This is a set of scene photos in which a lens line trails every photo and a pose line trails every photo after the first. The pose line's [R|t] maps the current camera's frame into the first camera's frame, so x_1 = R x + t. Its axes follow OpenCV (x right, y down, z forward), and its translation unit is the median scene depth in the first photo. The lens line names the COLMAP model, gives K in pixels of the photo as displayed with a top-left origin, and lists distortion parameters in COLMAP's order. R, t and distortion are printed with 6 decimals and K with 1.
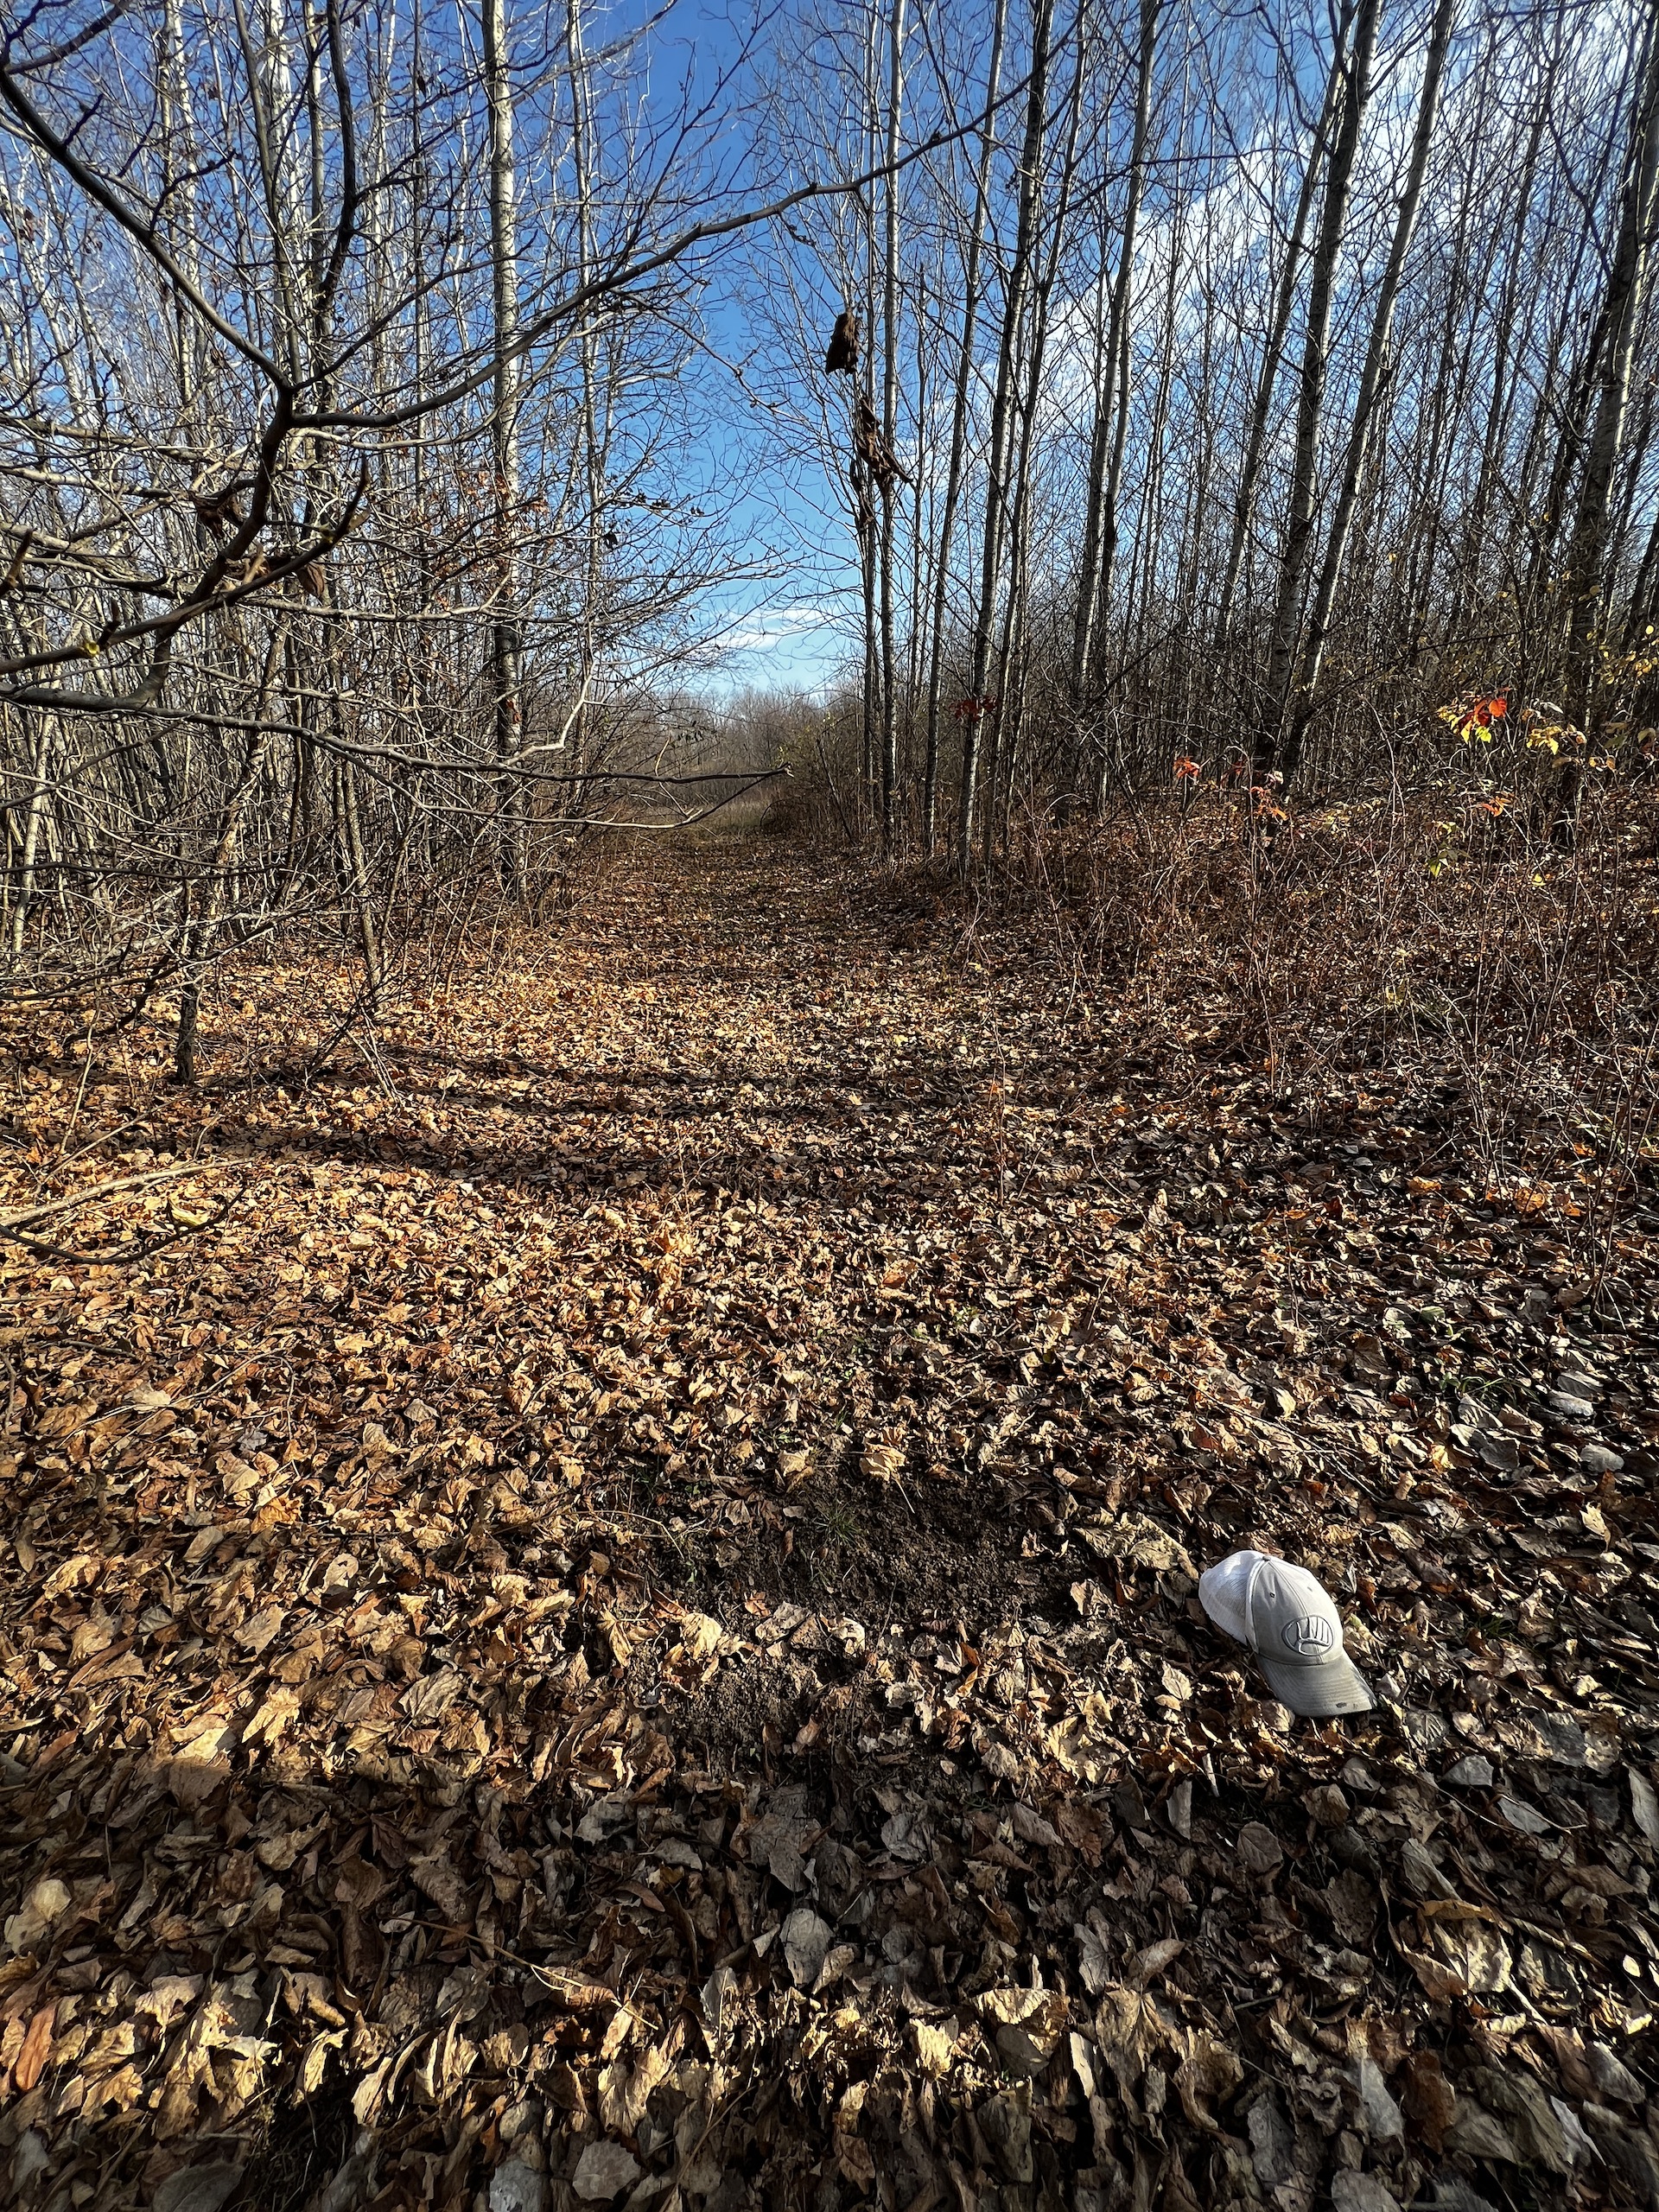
lens RADIAL K [[889.5, 0, 833.3], [0, 889.5, 1099.5], [0, 0, 1]] dist [-0.004378, -0.000589]
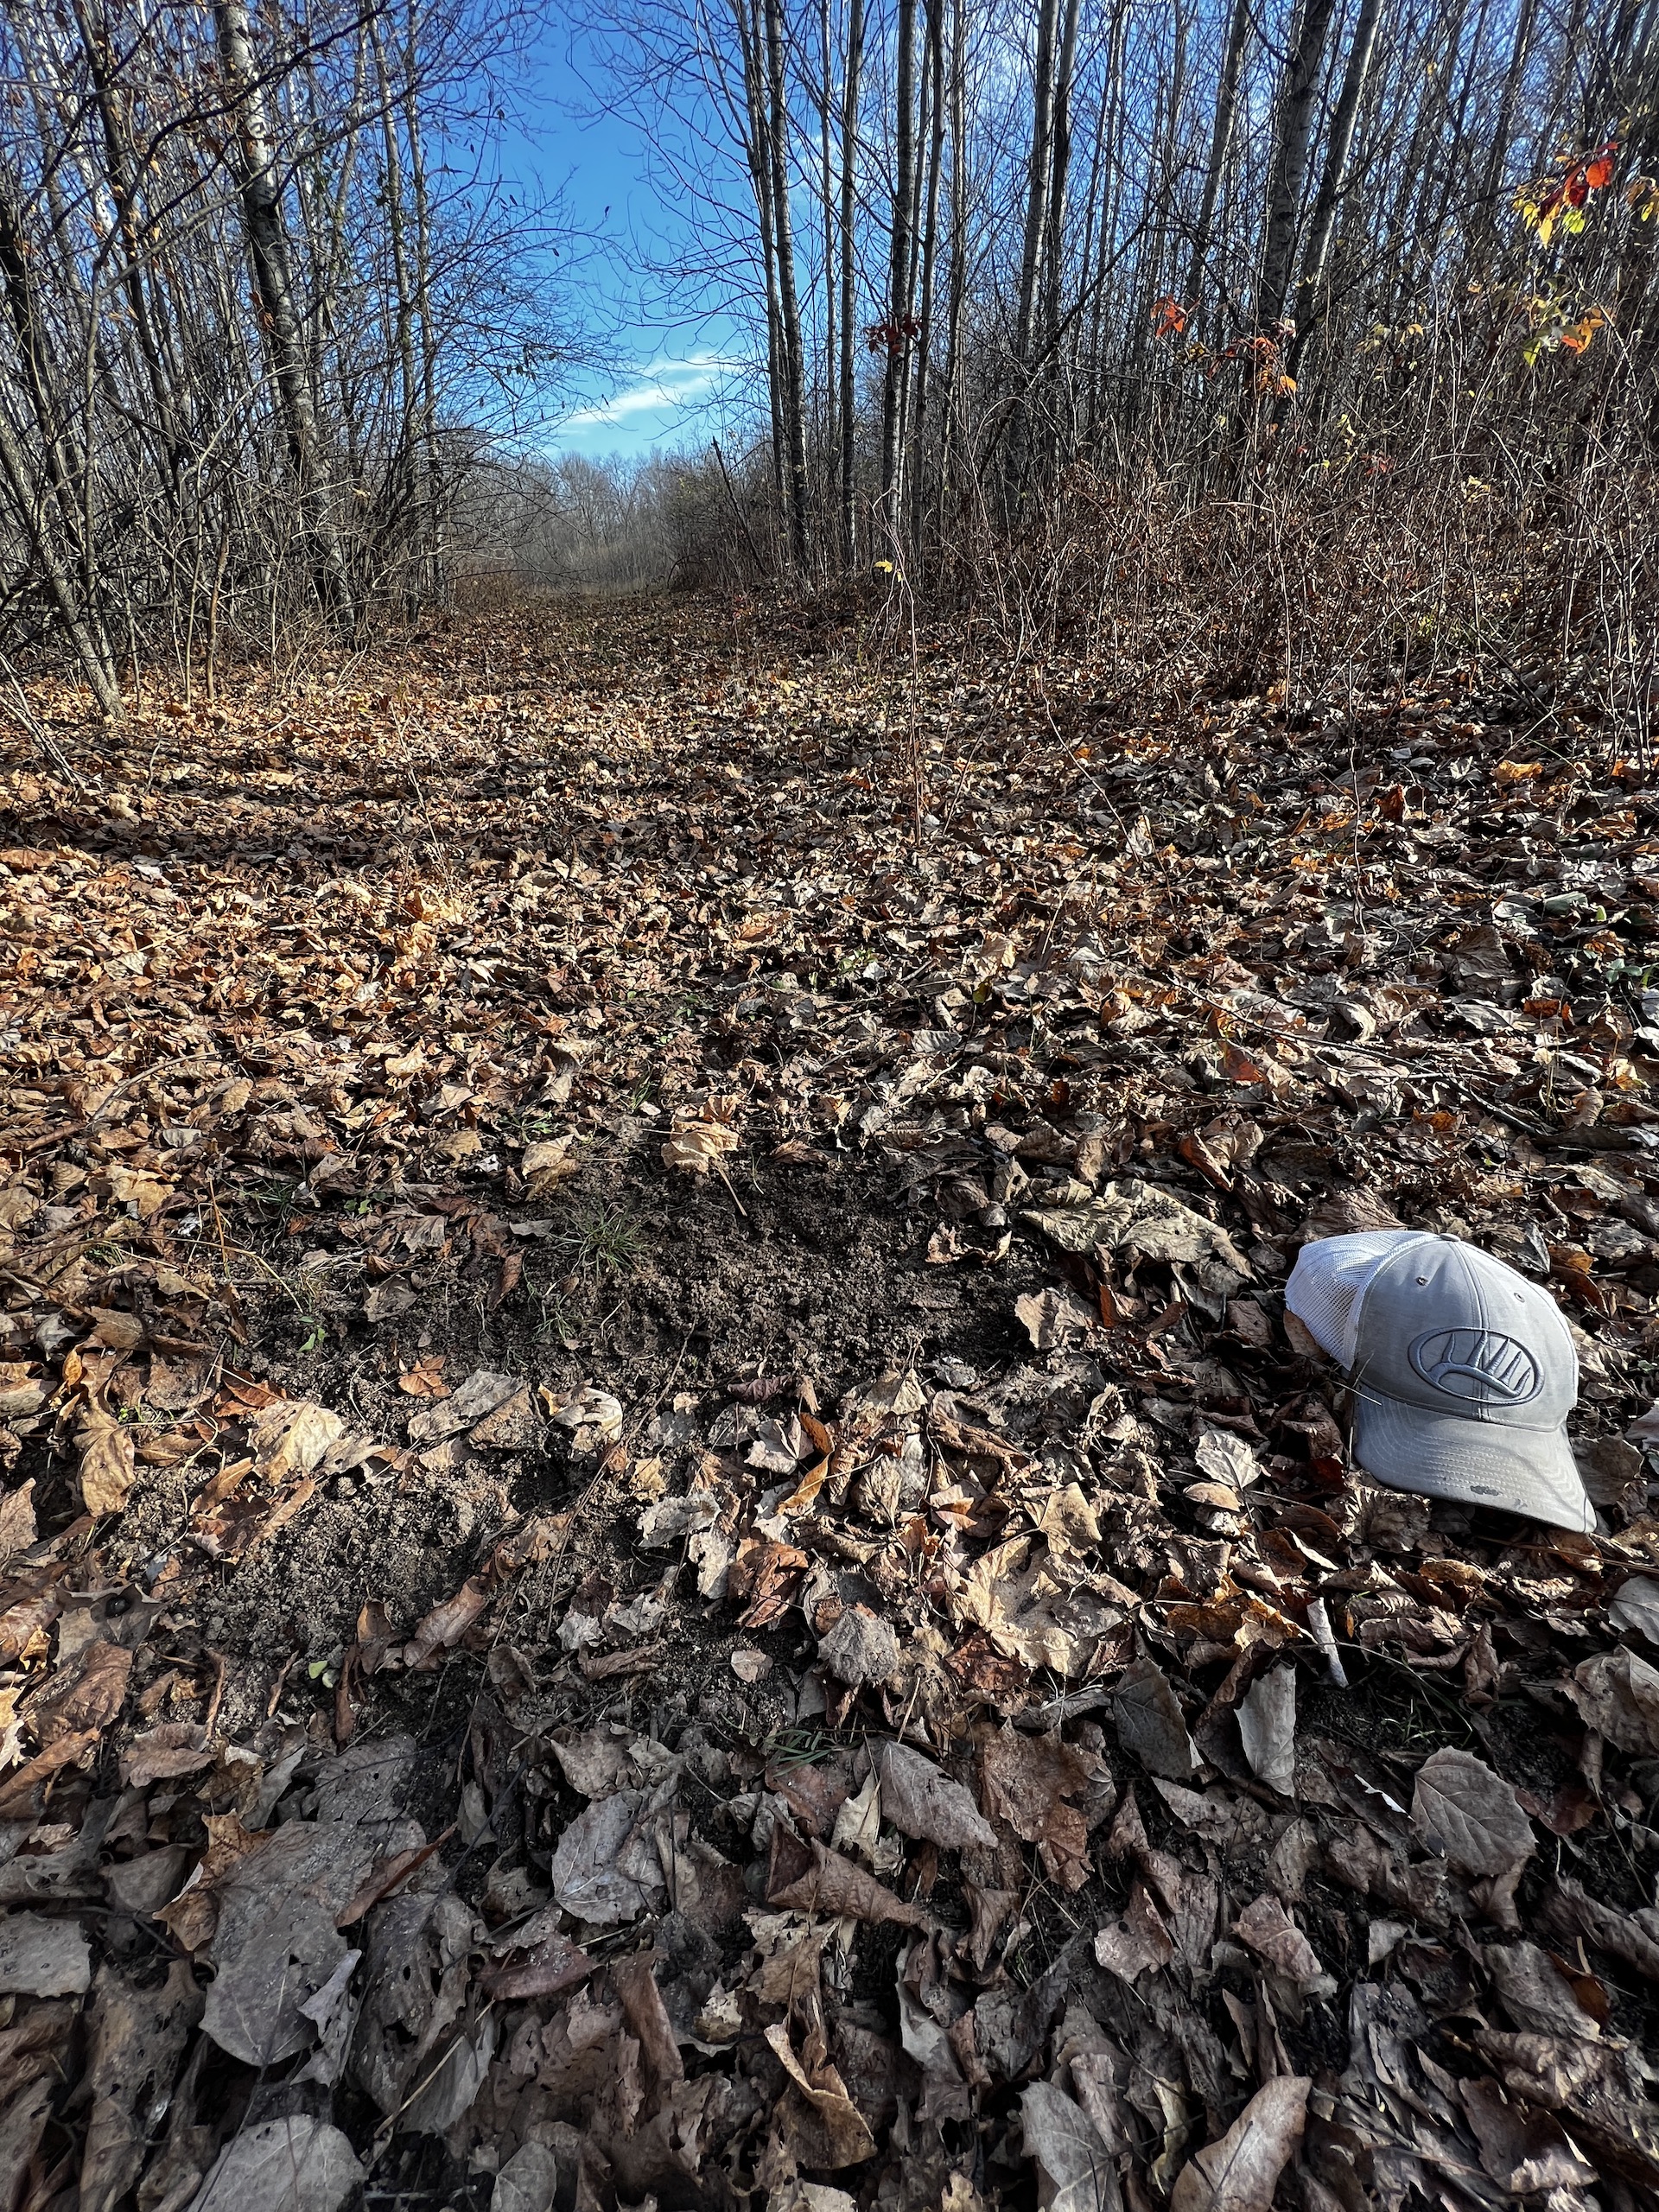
lens RADIAL K [[889.5, 0, 827.6], [0, 889.5, 1110.0], [0, 0, 1]] dist [-0.004378, -0.000589]
pose [[0.997219, -0.063229, 0.039461, 0.114146], [0.053632, 0.976406, 0.209177, 0.256953], [-0.051756, -0.206479, 0.977081, 0.411819]]
